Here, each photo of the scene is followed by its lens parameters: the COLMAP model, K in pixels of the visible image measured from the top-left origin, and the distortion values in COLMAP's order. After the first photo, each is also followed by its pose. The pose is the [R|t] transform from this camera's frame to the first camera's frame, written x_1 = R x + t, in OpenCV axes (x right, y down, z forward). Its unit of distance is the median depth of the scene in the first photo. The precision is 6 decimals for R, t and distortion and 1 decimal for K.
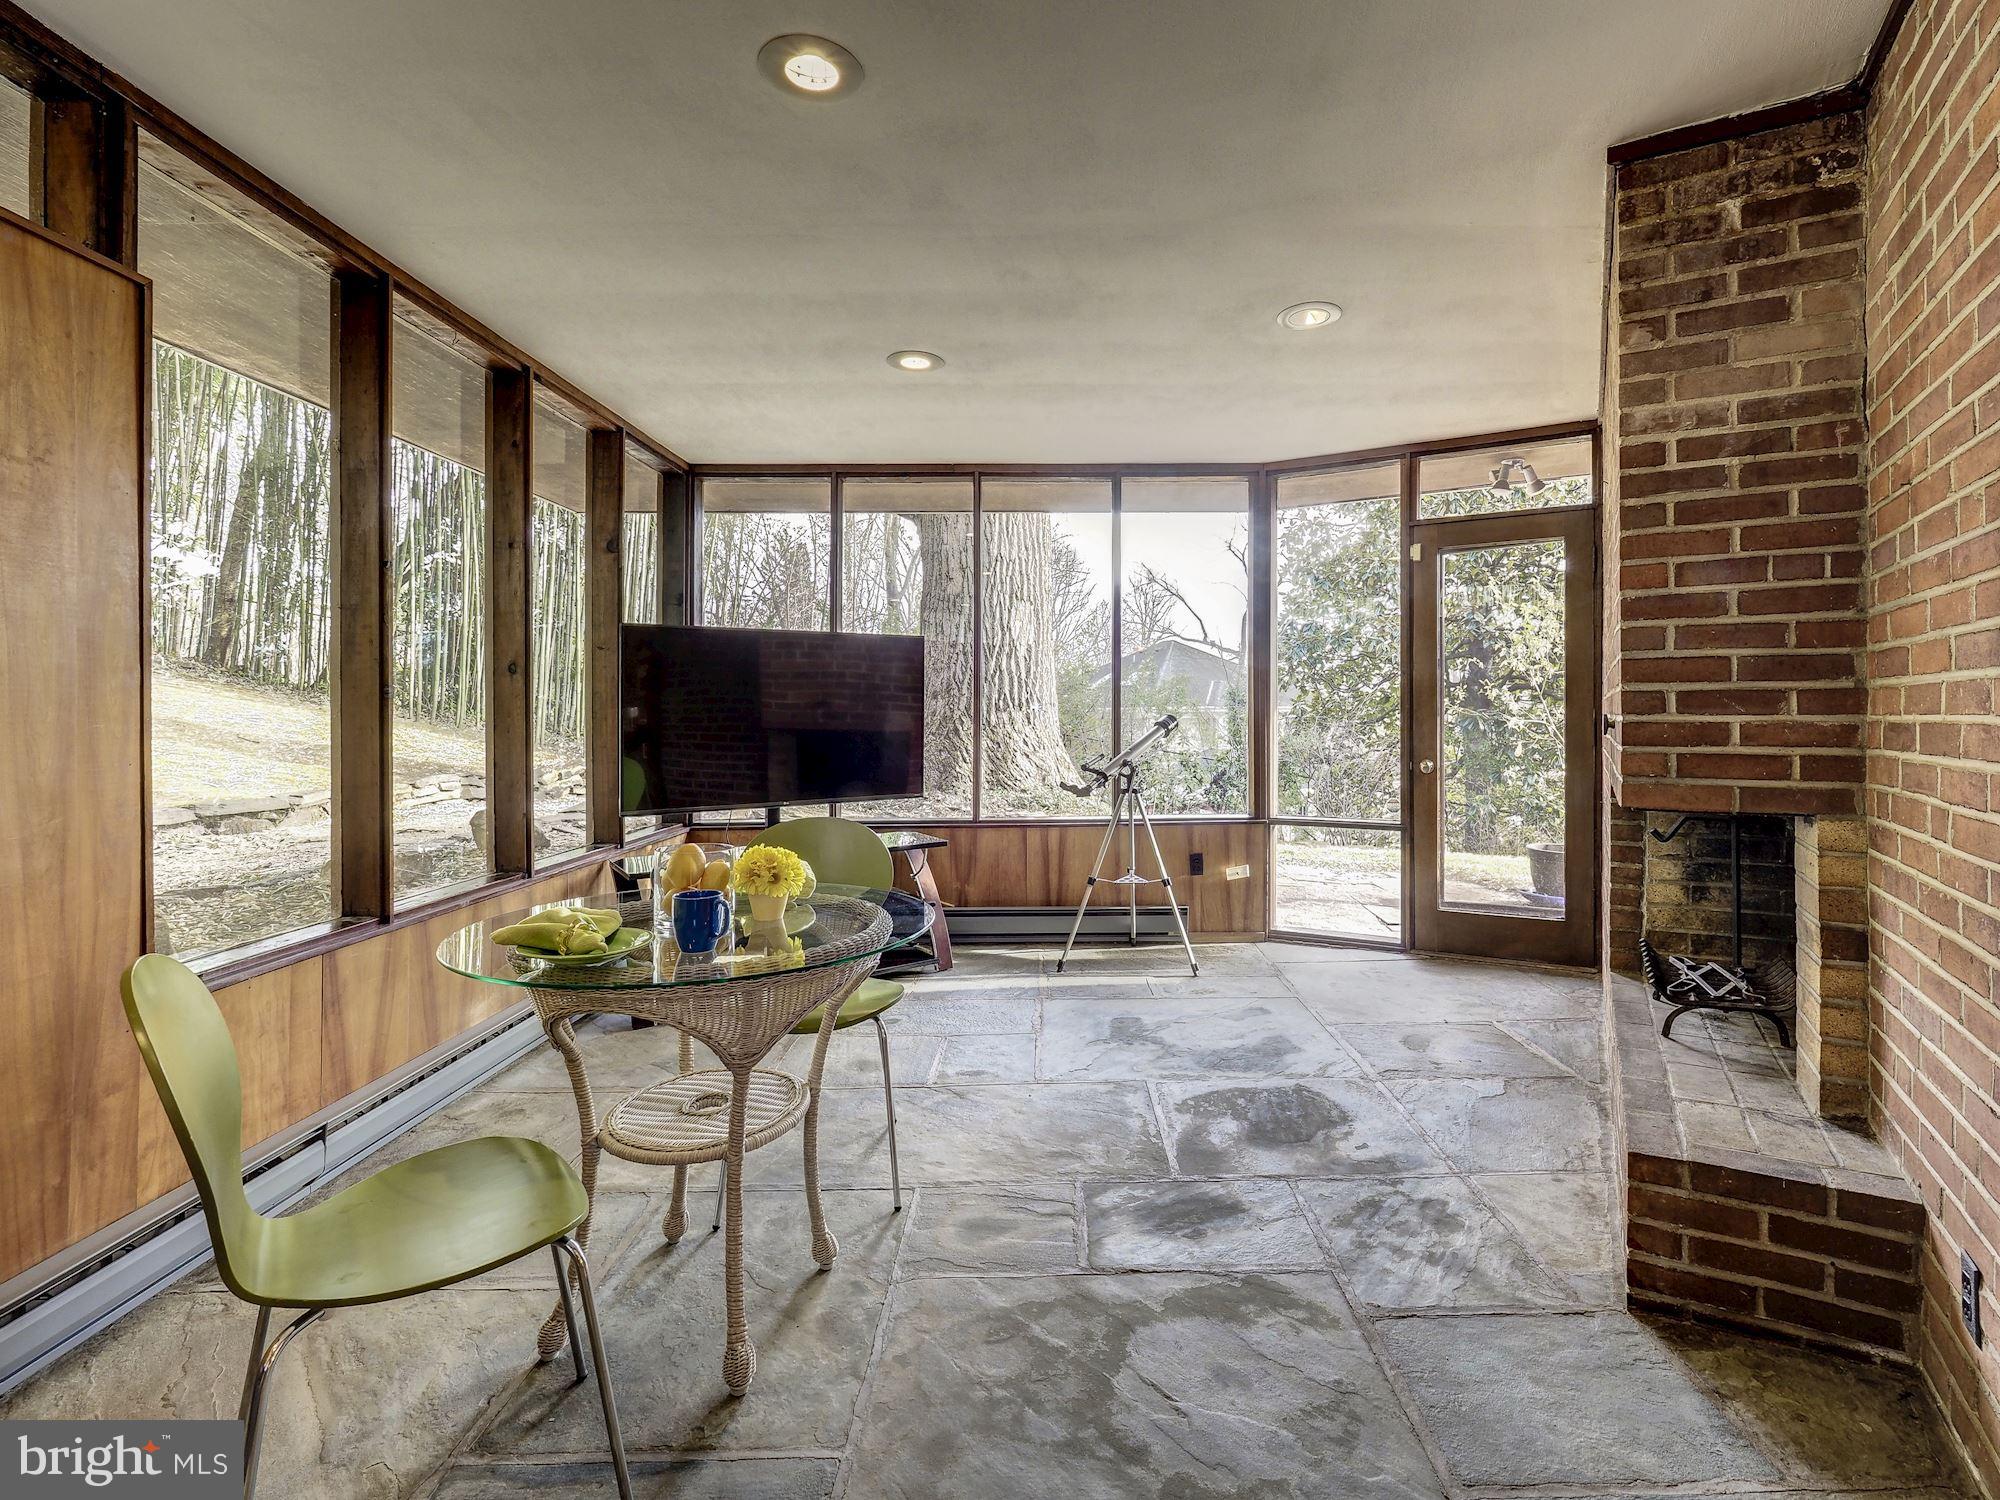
lens RADIAL K [[947.5, 0, 993.3], [0, 947.5, 716.7], [0, 0, 1]] dist [0.000644, -0.000306]
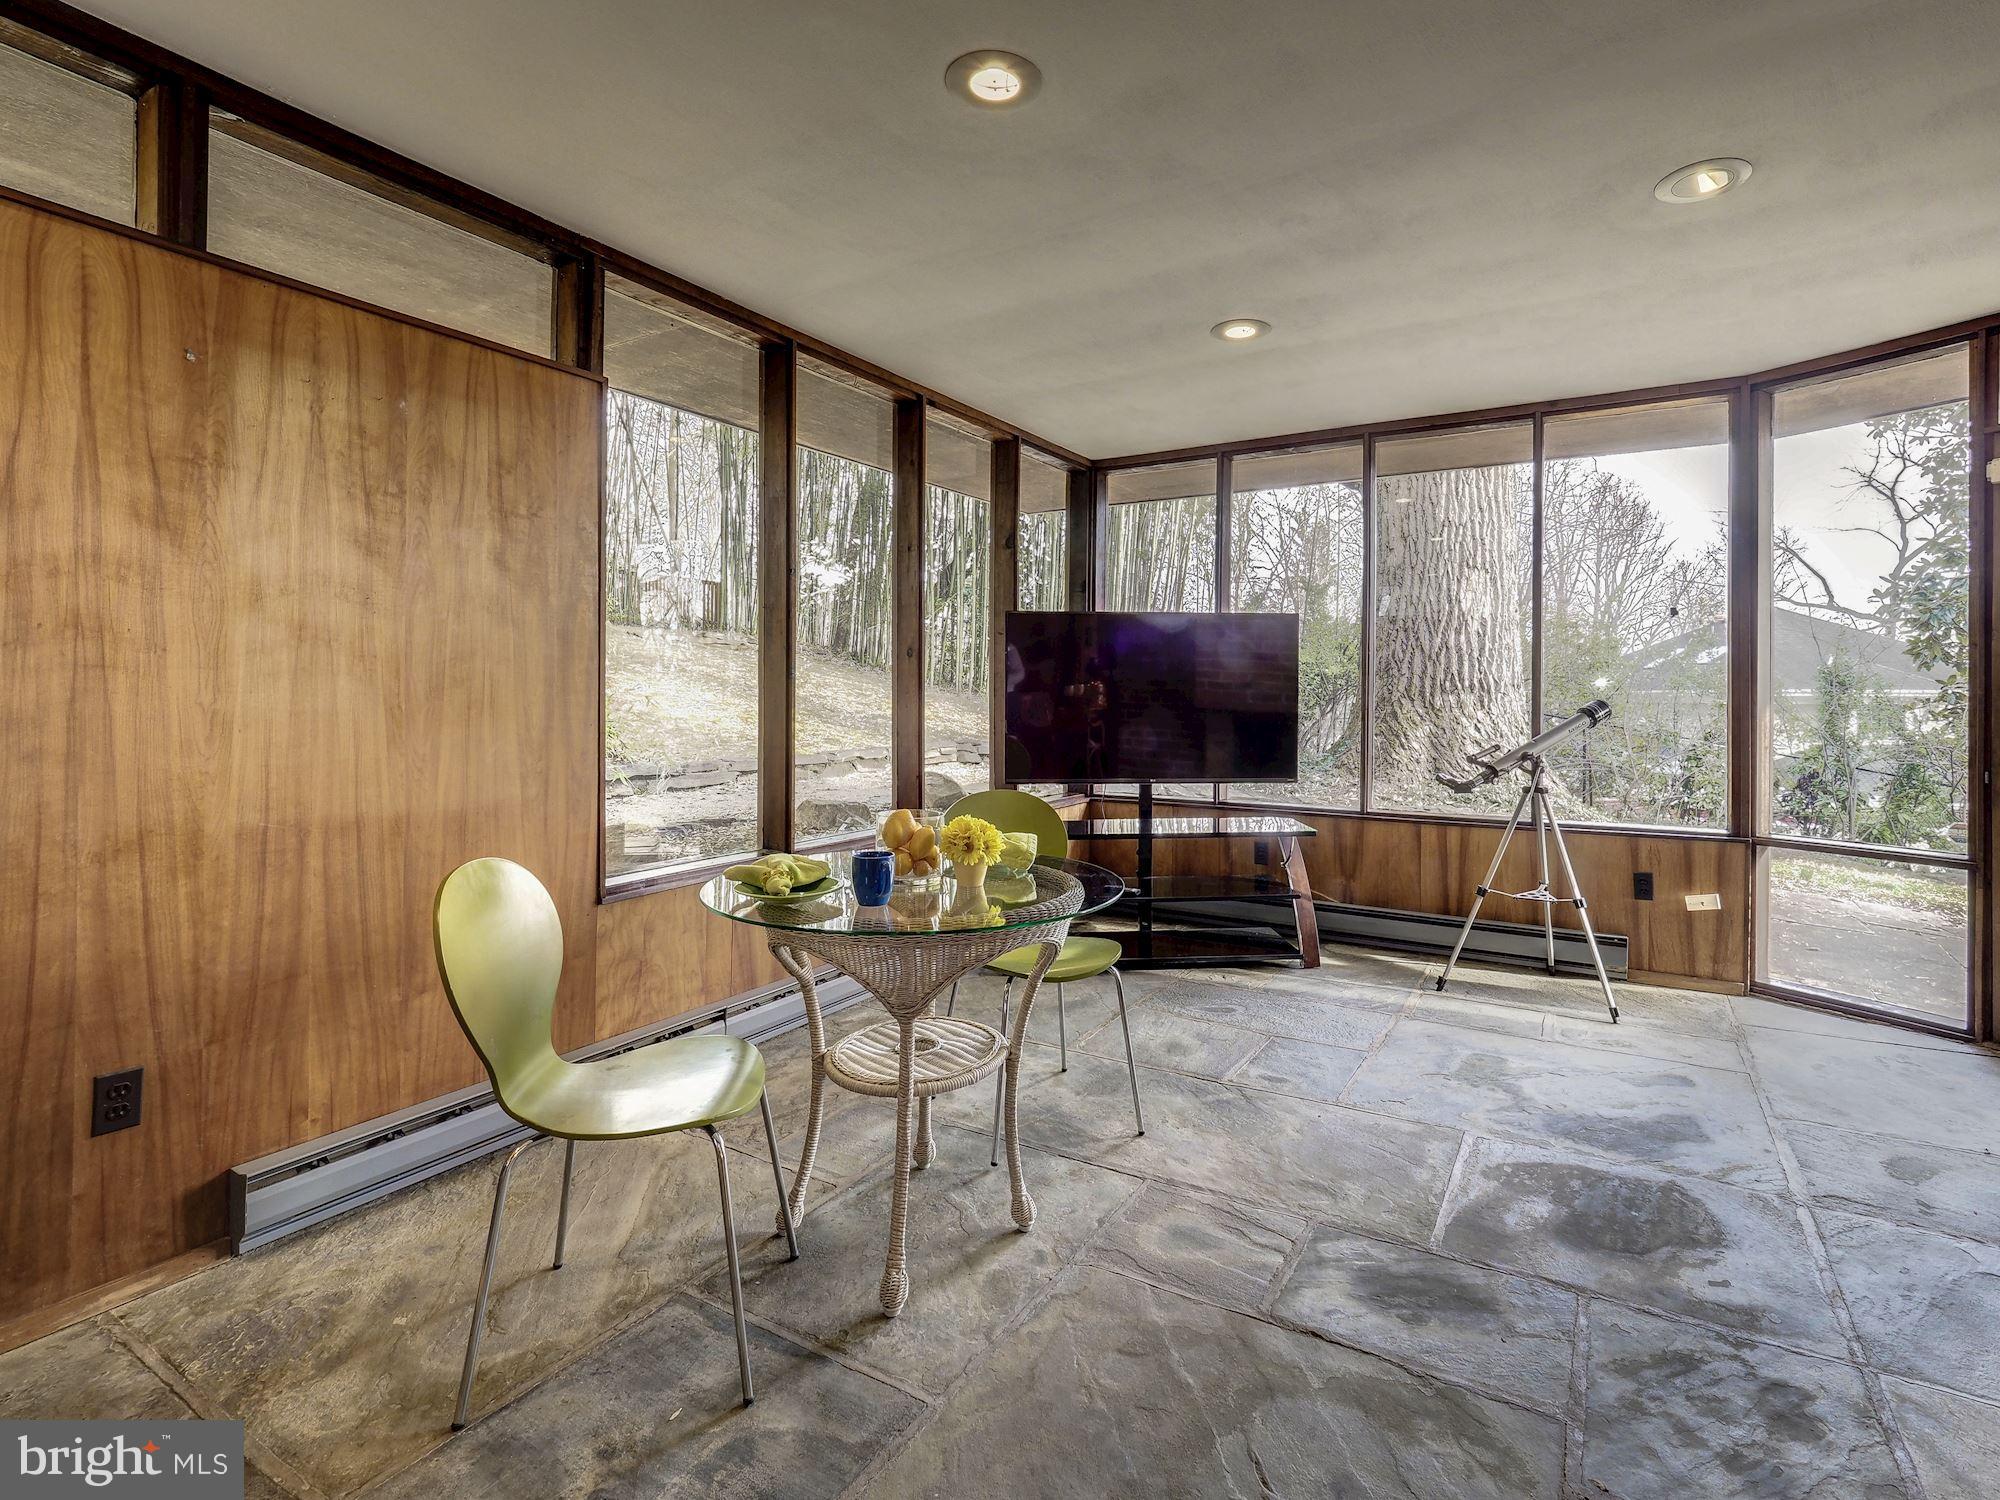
lens RADIAL K [[928.6, 0, 1004.2], [0, 928.6, 690.3], [0, 0, 1]] dist [-0.000012, -0.001289]
pose [[0.869792, 0.007777, -0.493357, 0.140808], [-0.011005, 0.999933, -0.003639, -0.001337], [0.493296, 0.008594, 0.869819, 0.048139]]
